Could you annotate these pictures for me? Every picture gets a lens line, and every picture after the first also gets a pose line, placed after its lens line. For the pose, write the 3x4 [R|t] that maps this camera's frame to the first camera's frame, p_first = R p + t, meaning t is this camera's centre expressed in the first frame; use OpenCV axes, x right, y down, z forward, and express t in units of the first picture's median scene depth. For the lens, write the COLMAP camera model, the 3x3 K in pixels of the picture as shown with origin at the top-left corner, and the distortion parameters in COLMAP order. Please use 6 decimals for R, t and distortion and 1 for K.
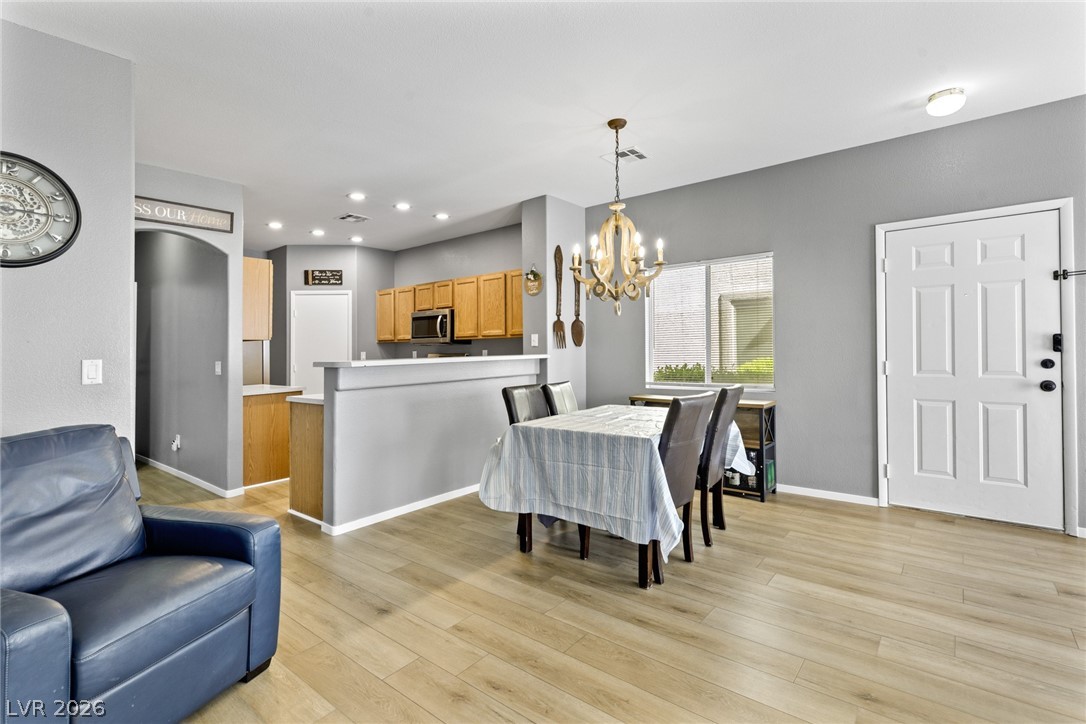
lens RADIAL K [[488.7, 0, 545.4], [0, 488.7, 345.7], [0, 0, 1]] dist [-0.000087, -0.000239]
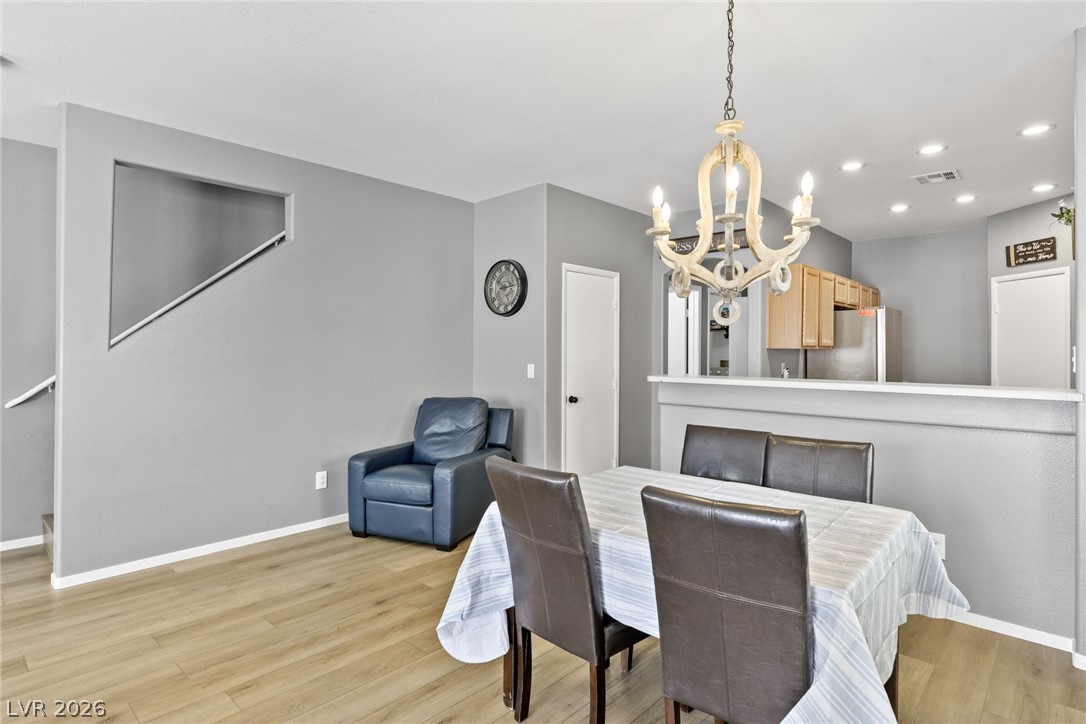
lens RADIAL K [[583.0, 0, 544.5], [0, 583.0, 352.7], [0, 0, 1]] dist [0.005899, 0.000007]
pose [[-0.043547, 0.020965, -0.998831, 0.377731], [-0.000070, 0.999780, 0.020988, -0.018651], [0.999051, 0.000984, -0.043536, 0.363603]]
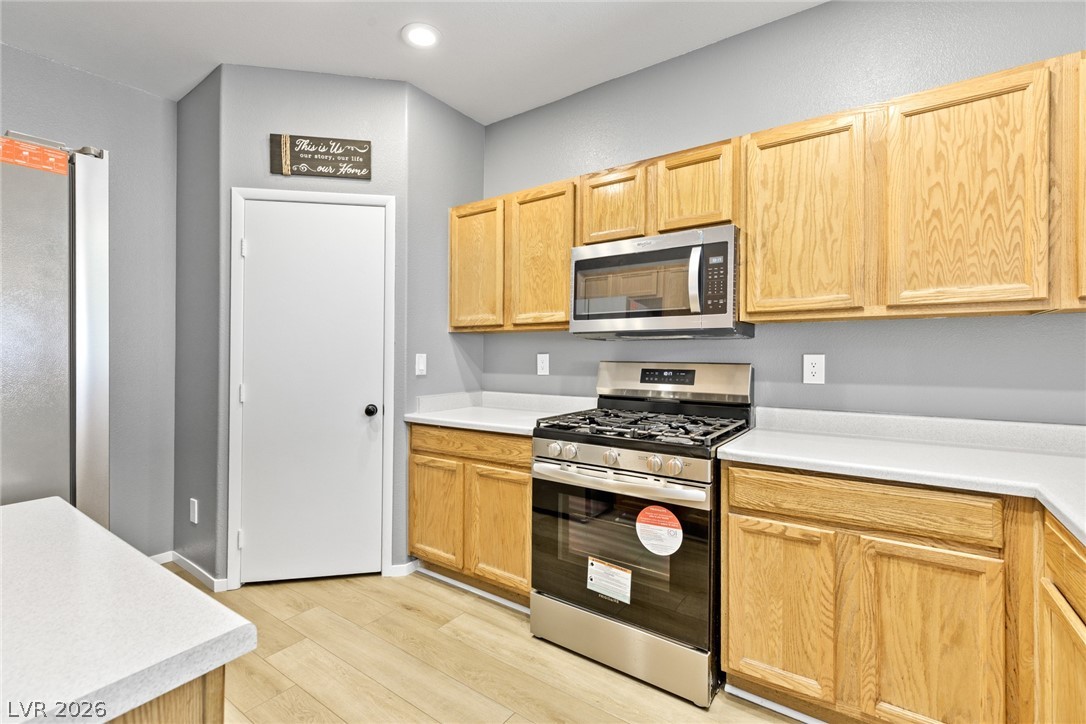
lens RADIAL K [[488.7, 0, 545.6], [0, 488.7, 353.7], [0, 0, 1]] dist [-0.000087, -0.000239]
pose [[0.997738, 0.015664, 0.065372, -0.298454], [-0.016208, 0.999838, 0.007809, 0.007866], [-0.065239, -0.008851, 0.997830, 0.598567]]
